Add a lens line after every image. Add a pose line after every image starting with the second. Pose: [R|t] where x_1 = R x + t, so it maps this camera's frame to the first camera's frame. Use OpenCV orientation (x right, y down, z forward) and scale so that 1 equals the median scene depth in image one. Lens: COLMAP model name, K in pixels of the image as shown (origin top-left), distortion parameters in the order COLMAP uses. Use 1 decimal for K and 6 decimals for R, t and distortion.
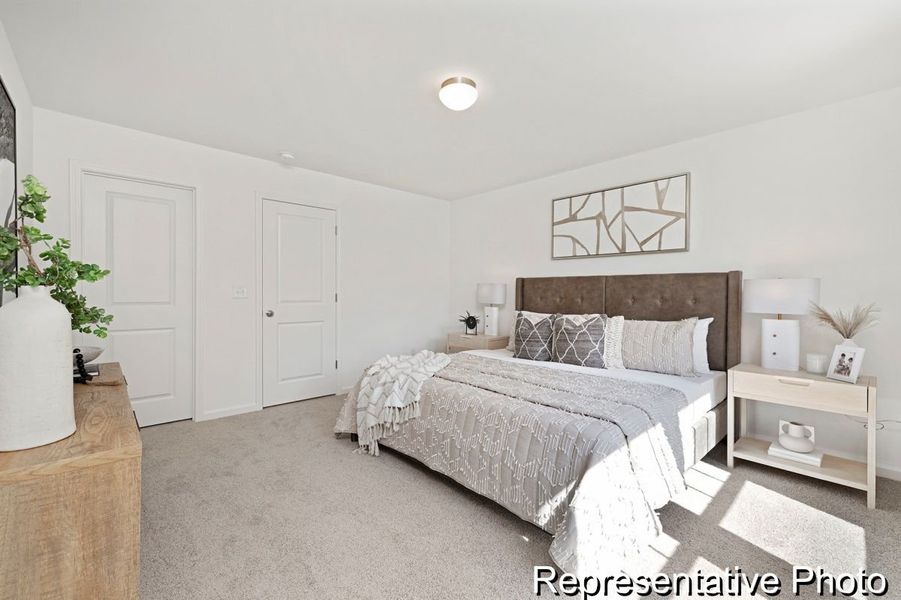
lens RADIAL K [[387.2, 0, 451.3], [0, 387.2, 297.3], [0, 0, 1]] dist [0.001558, 0.000171]
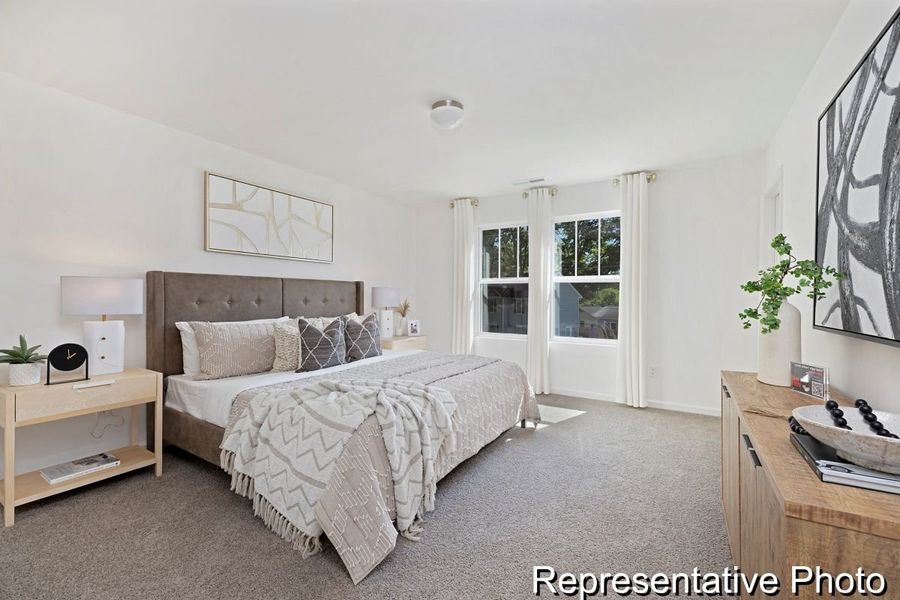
lens RADIAL K [[386.7, 0, 452.7], [0, 386.7, 296.7], [0, 0, 1]] dist [0.001558, 0.000171]
pose [[-0.277995, -0.007595, 0.960552, -0.635110], [0.005782, 0.999937, 0.009580, -0.013142], [-0.960565, 0.008217, -0.277934, 0.793652]]
